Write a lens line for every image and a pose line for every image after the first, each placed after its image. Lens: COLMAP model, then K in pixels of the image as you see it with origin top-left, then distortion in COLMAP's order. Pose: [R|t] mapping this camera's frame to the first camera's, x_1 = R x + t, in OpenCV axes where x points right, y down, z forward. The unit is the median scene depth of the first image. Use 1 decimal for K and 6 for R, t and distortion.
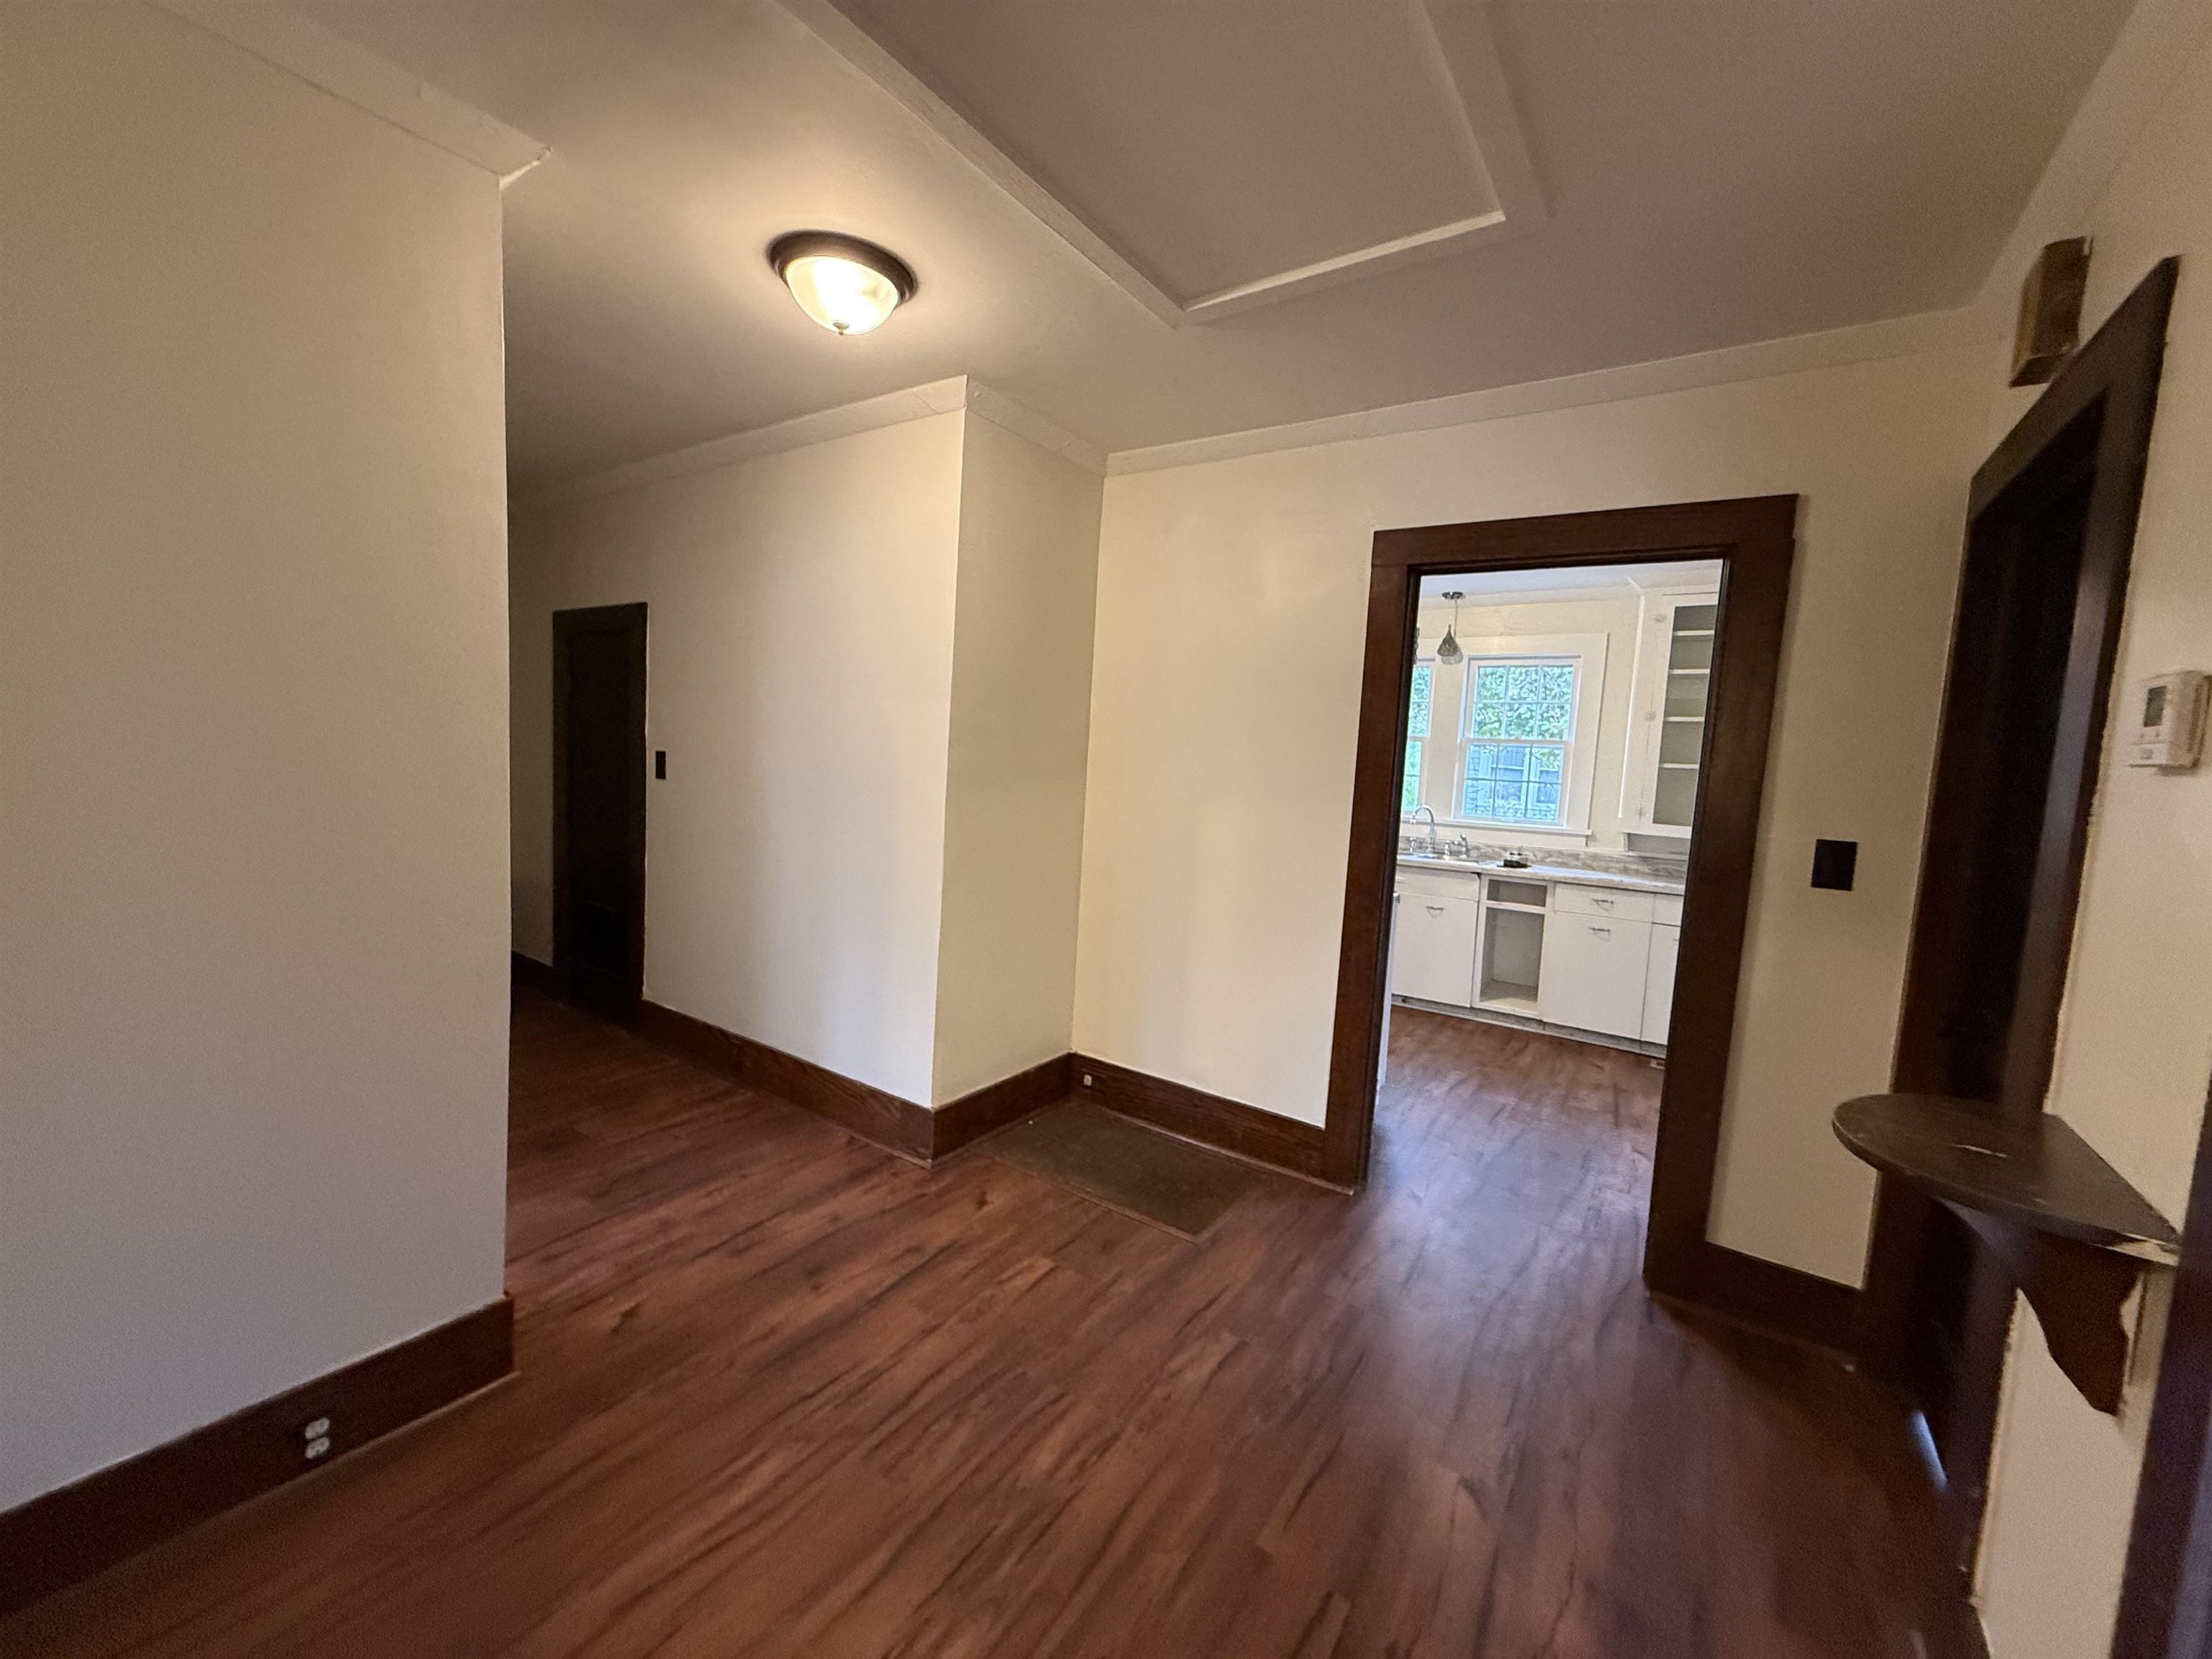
lens RADIAL K [[882.8, 0, 1104.8], [0, 882.8, 830.5], [0, 0, 1]] dist [0.002916, -0.000476]
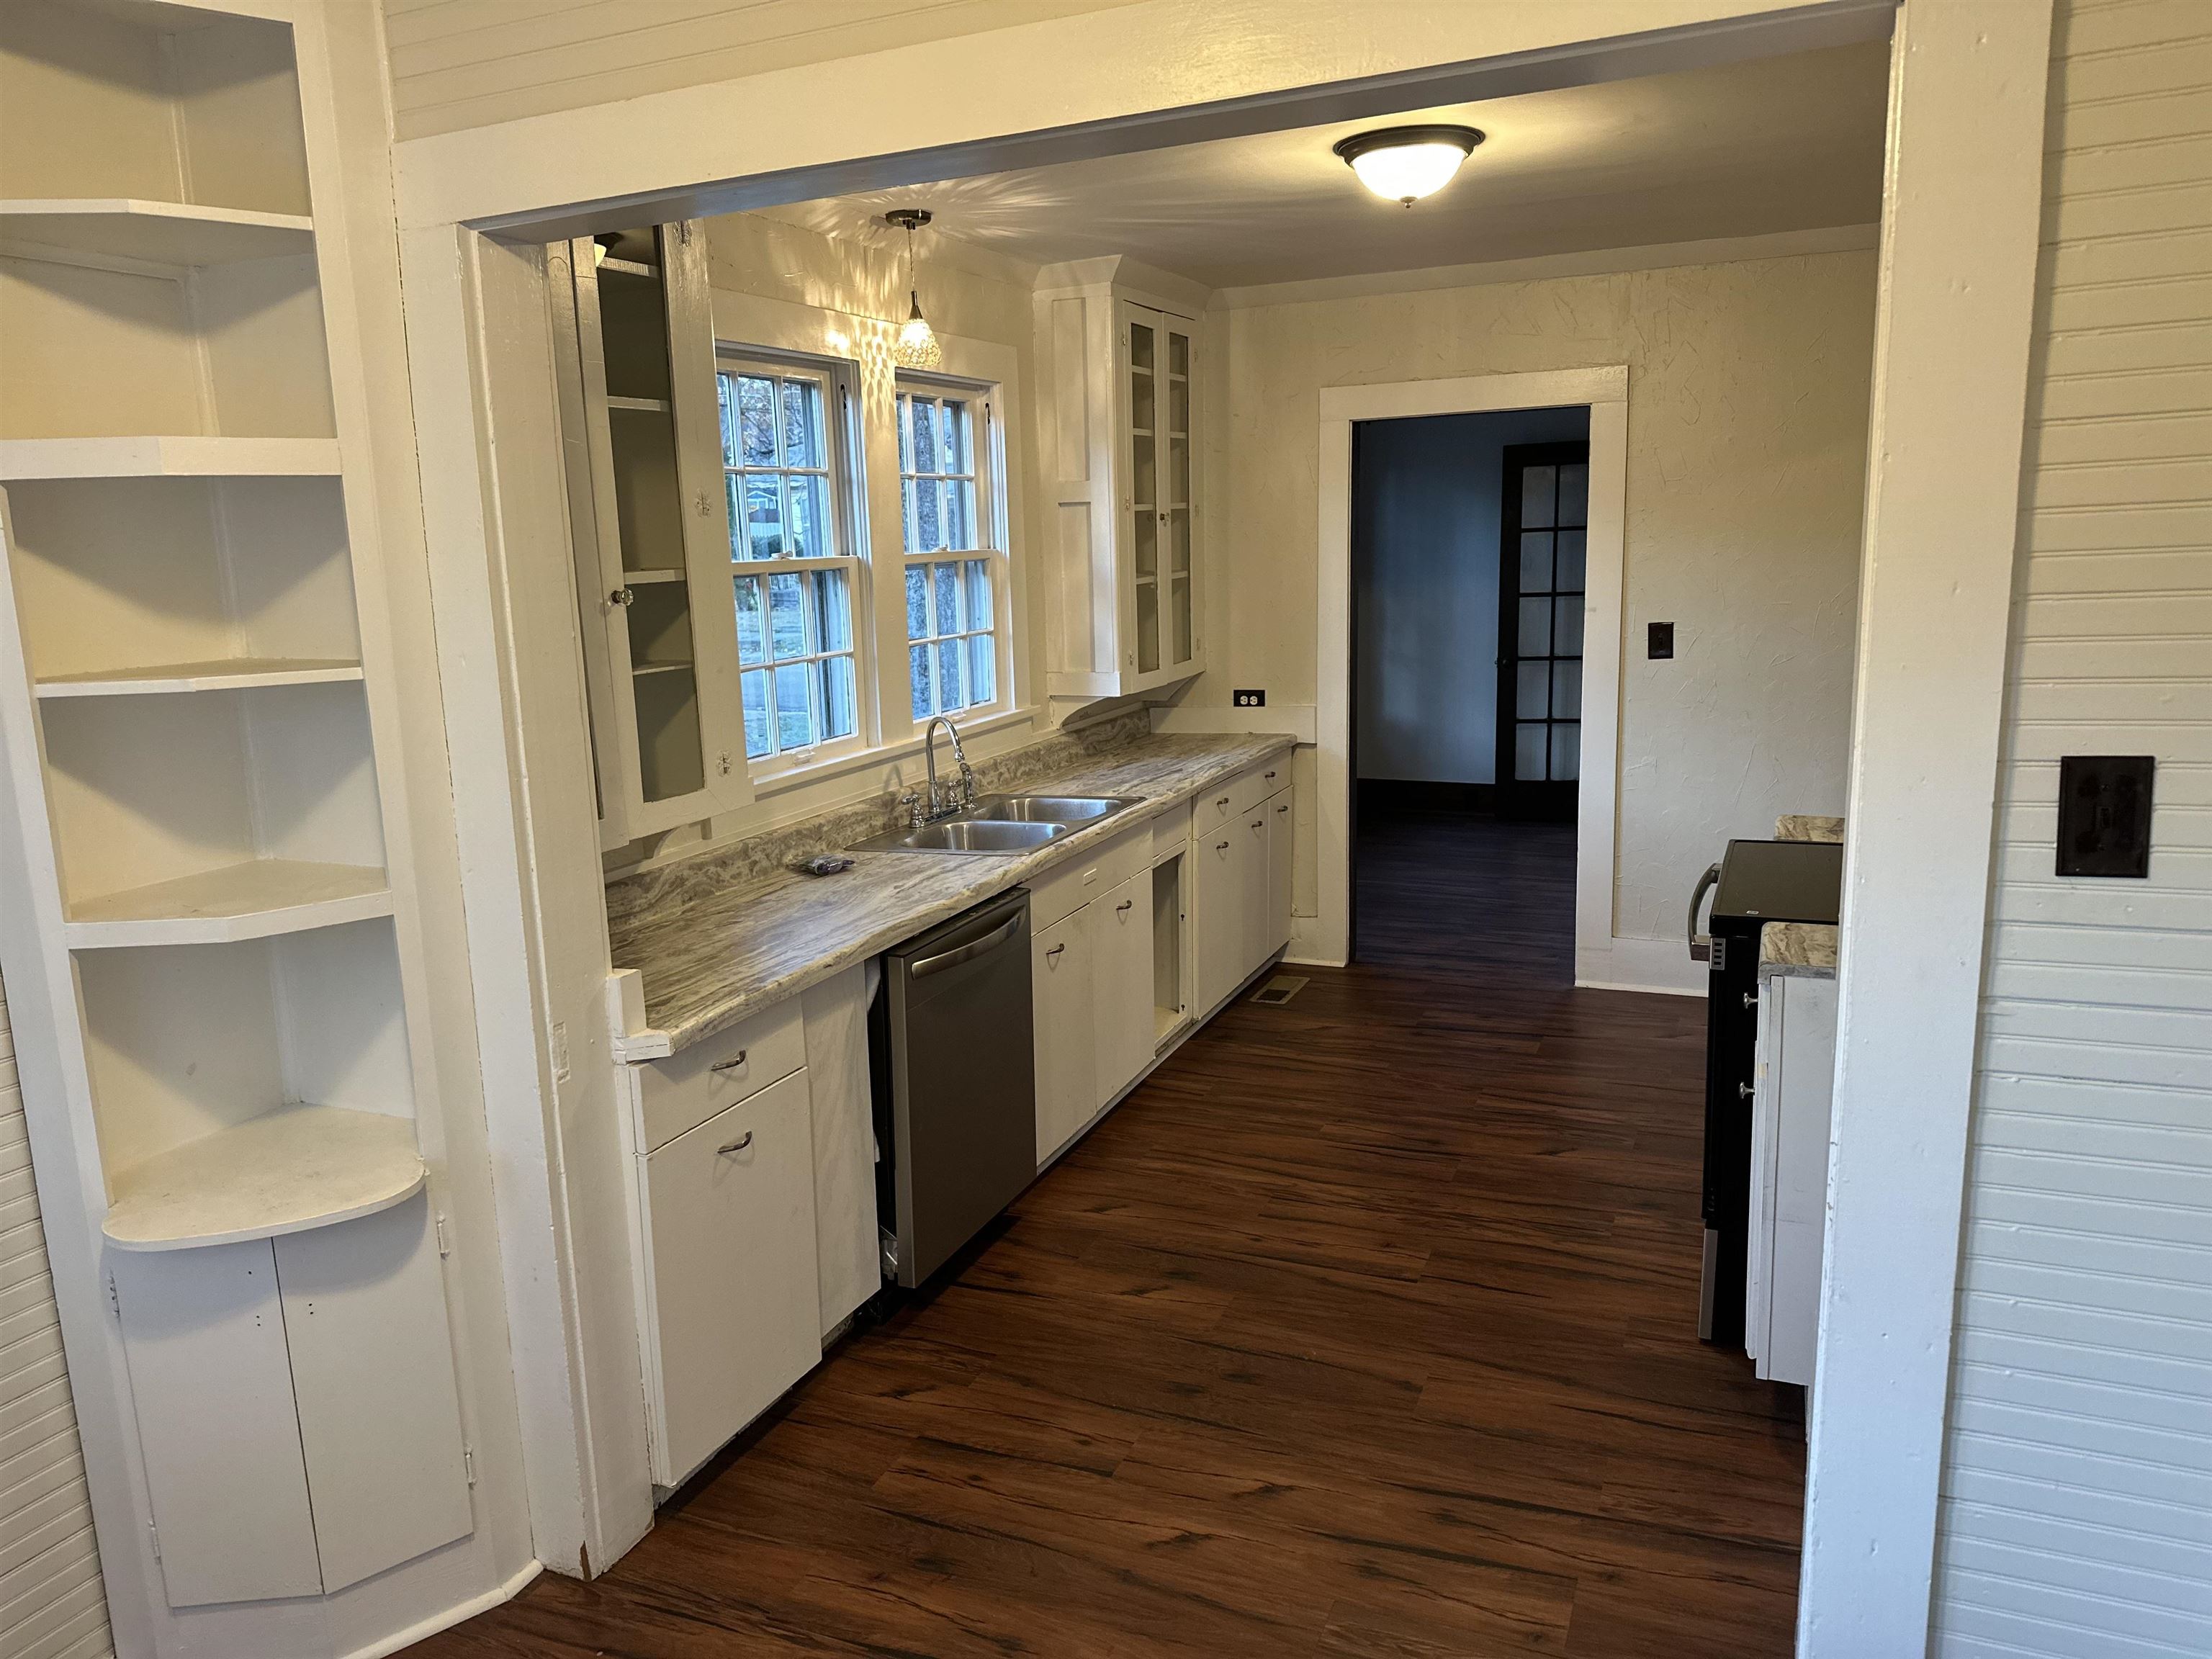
lens RADIAL K [[1532.8, 0, 1108.1], [0, 1532.8, 833.7], [0, 0, 1]] dist [0.047233, -0.062676]
pose [[-0.197845, -0.235669, 0.951482, -0.443875], [0.099742, 0.960790, 0.258715, -0.178136], [-0.975146, 0.146088, -0.166581, 1.169579]]
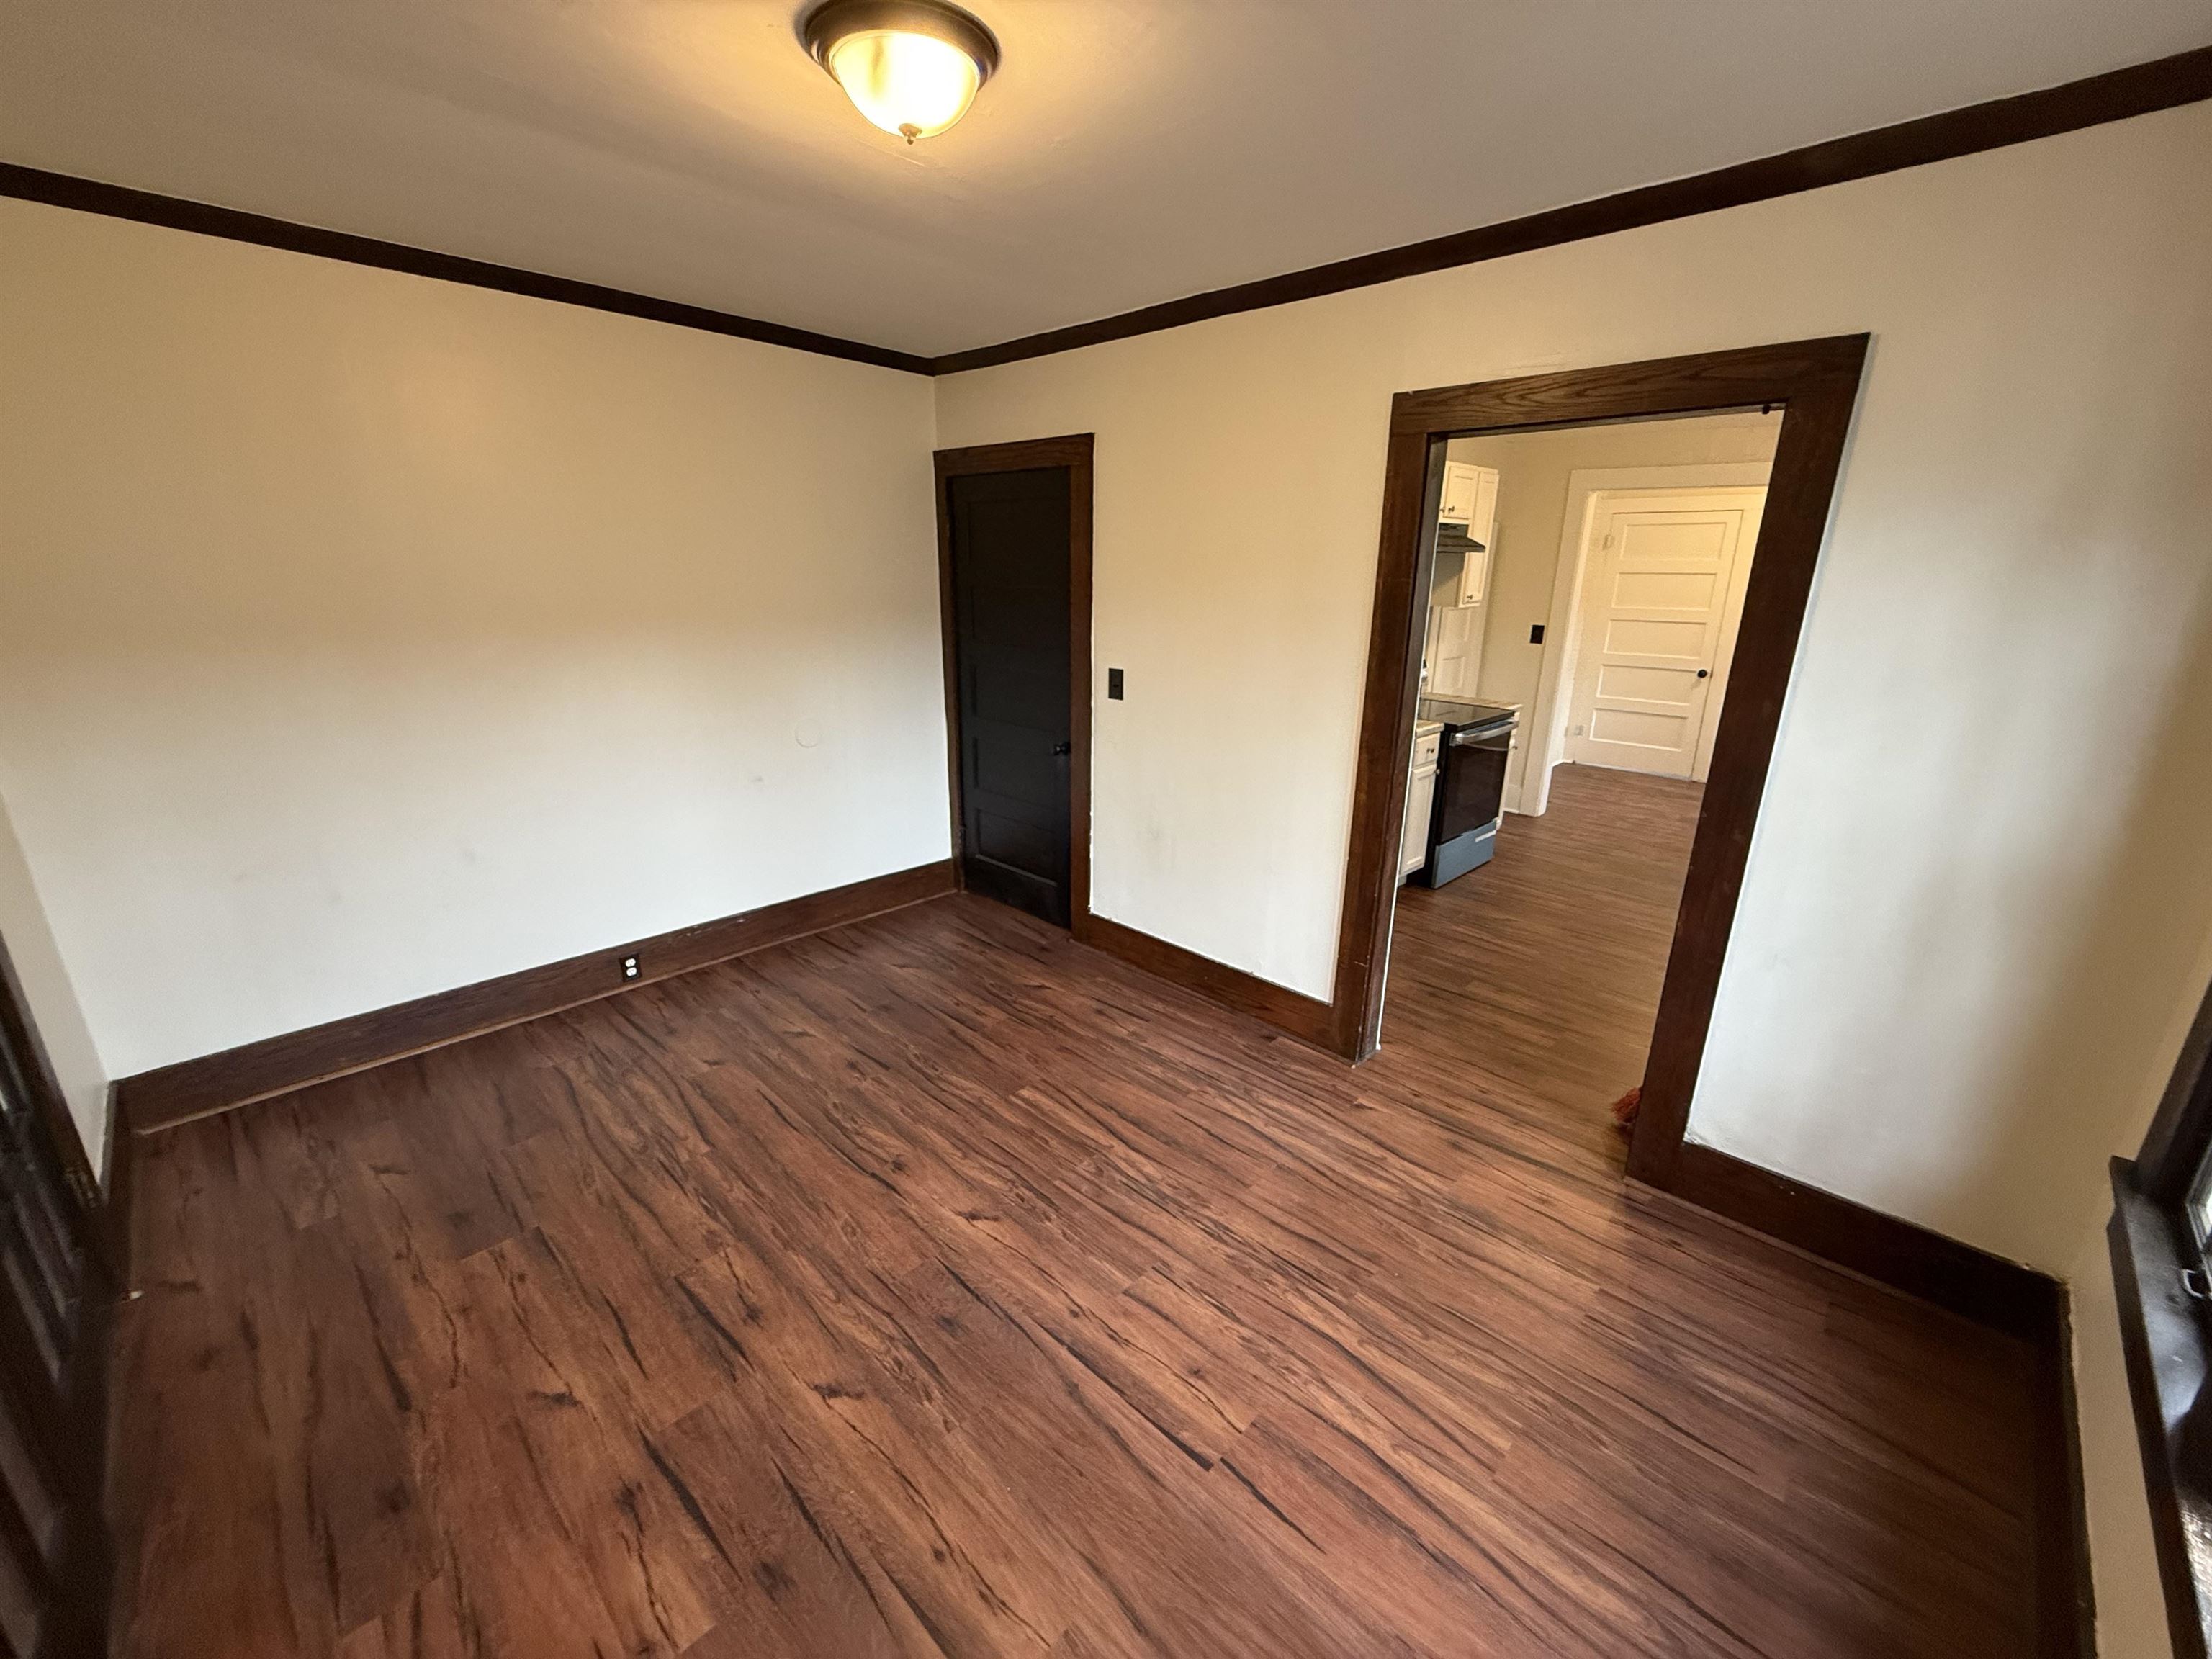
lens RADIAL K [[882.8, 0, 1101.5], [0, 882.8, 827.5], [0, 0, 1]] dist [0.002916, -0.000476]
pose [[-0.163822, 0.229905, -0.959326, 1.134045], [-0.100921, 0.963456, 0.248129, -0.042300], [0.981314, 0.137465, -0.134633, 0.536723]]
